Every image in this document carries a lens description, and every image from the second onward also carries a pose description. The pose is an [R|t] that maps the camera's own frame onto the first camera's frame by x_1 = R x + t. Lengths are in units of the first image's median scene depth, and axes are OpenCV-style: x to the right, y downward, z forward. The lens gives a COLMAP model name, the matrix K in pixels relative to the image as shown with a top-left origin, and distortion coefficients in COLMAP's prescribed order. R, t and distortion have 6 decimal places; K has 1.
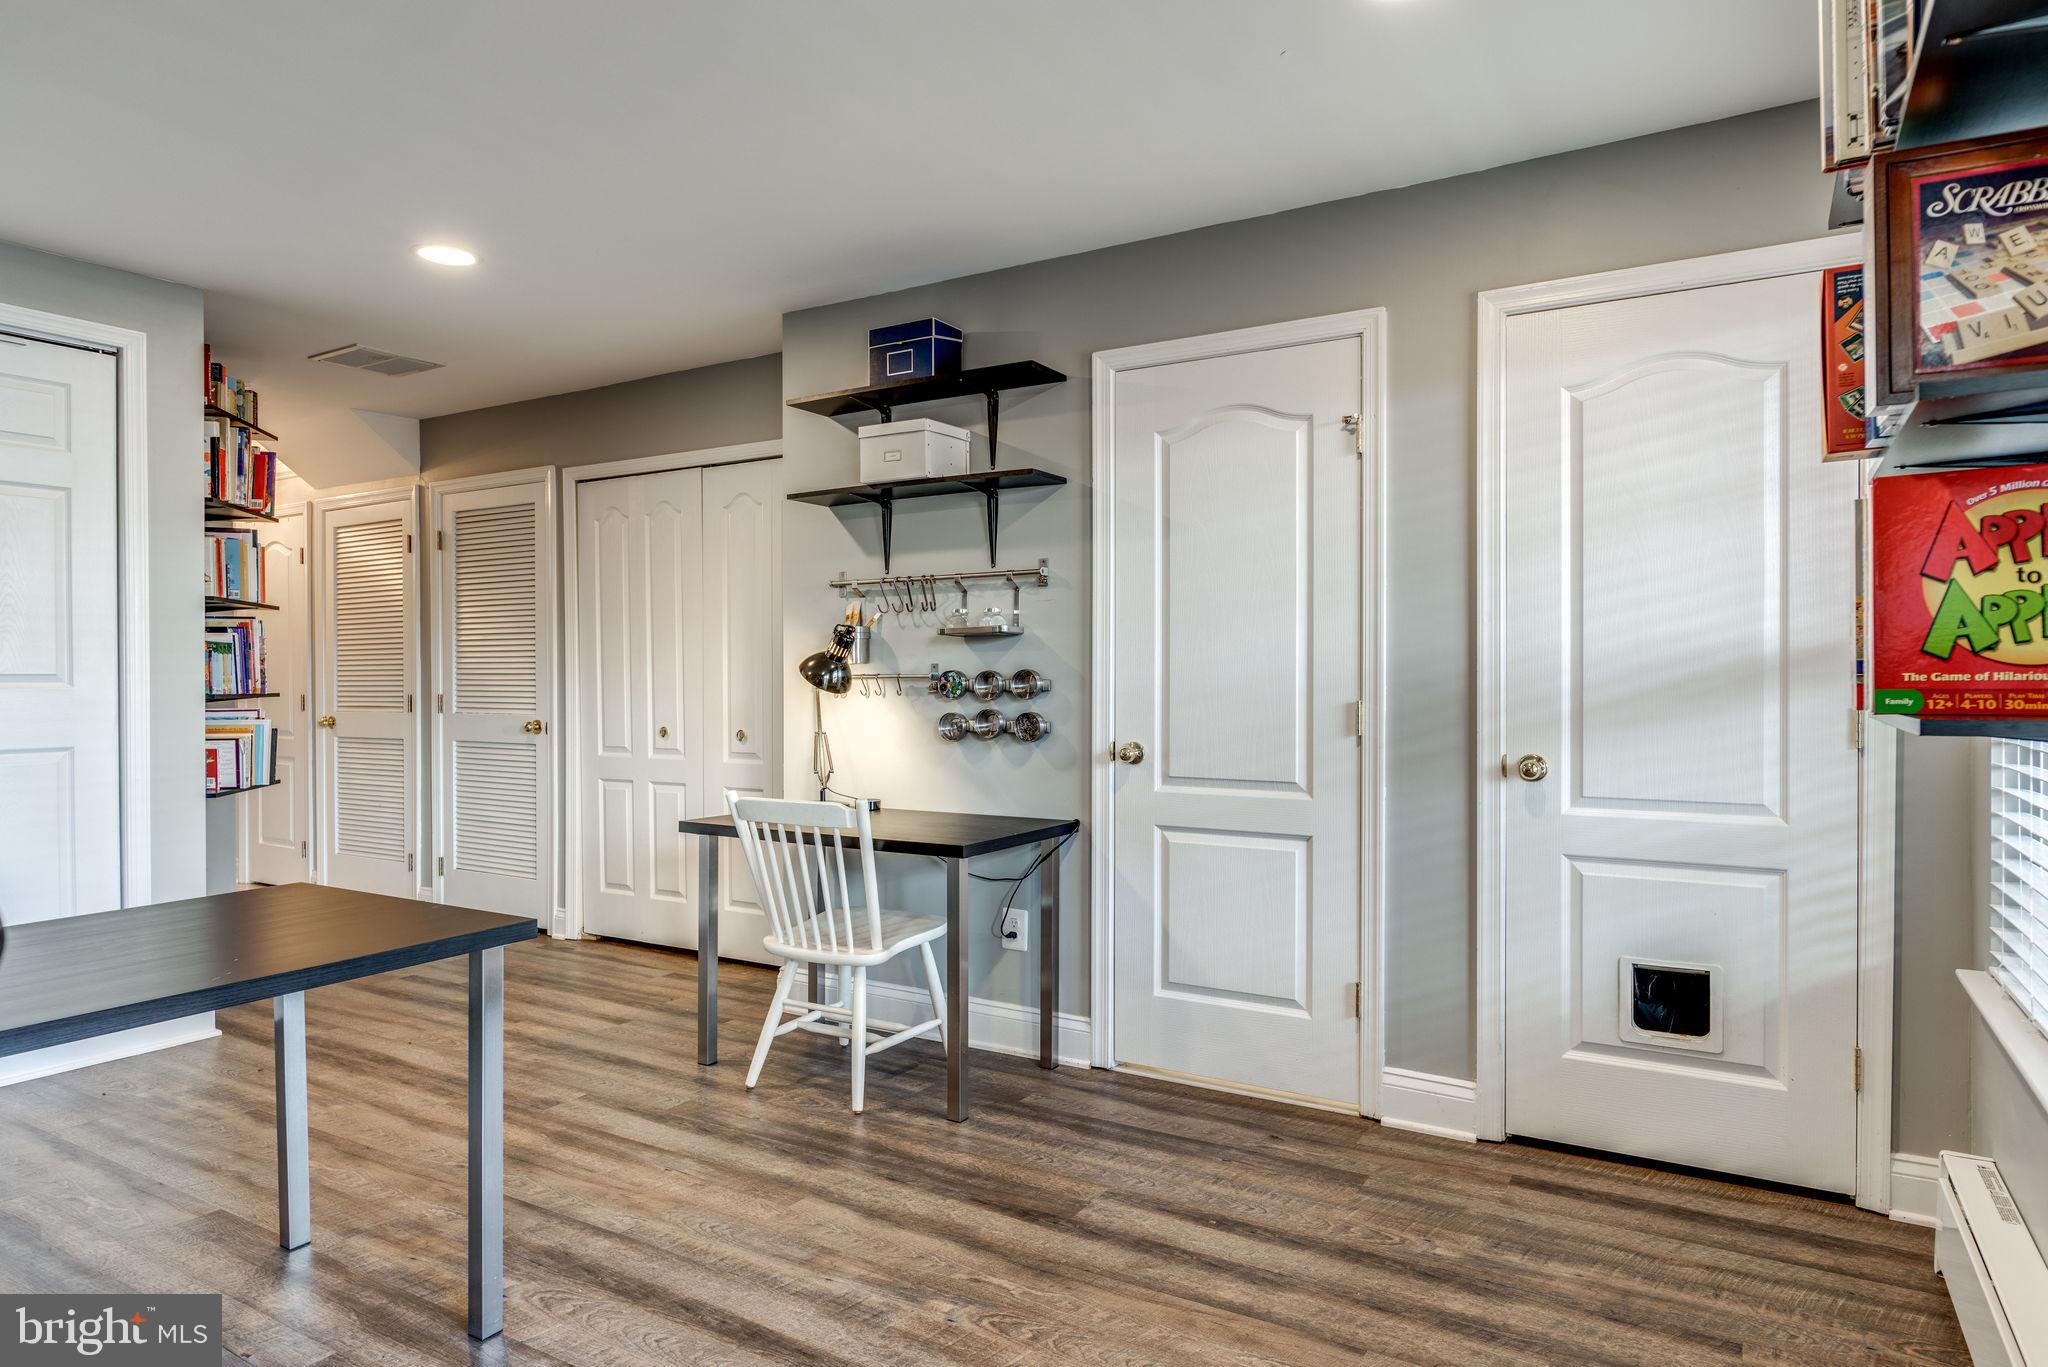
lens RADIAL K [[1179.3, 0, 1055.2], [0, 1179.3, 684.6], [0, 0, 1]] dist [-0.005197, 0.000292]
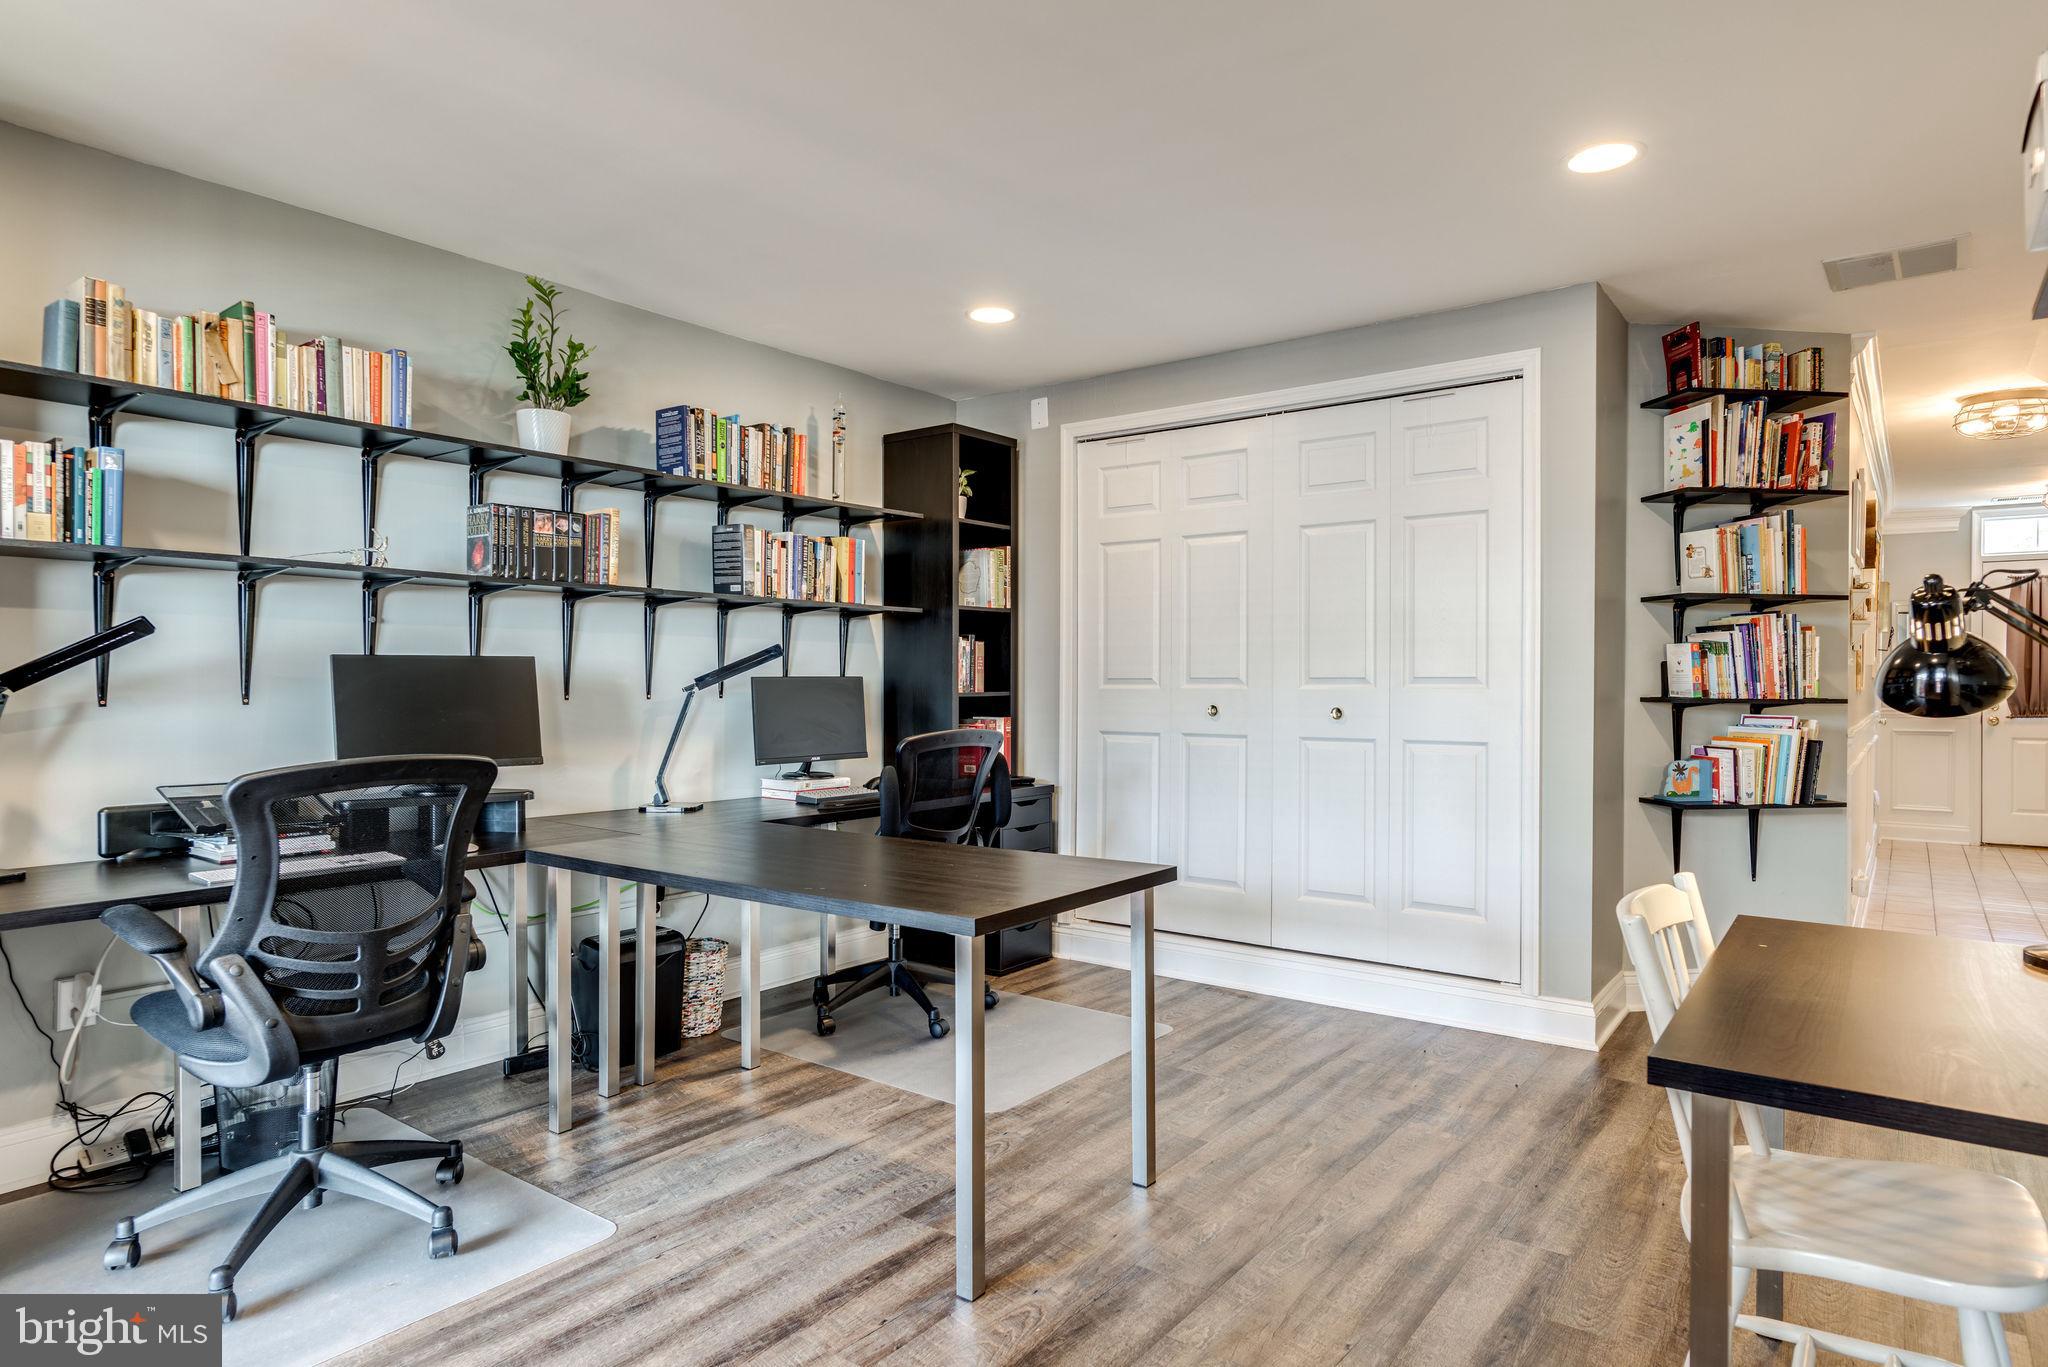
lens RADIAL K [[1209.5, 0, 1024.0], [0, 1209.5, 683.5], [0, 0, 1]] dist [-0.002290, 0.000251]
pose [[-0.129440, 0.001621, -0.991586, 0.392966], [-0.007616, 0.999968, 0.002629, -0.002454], [0.991558, 0.007892, -0.129423, 0.788340]]
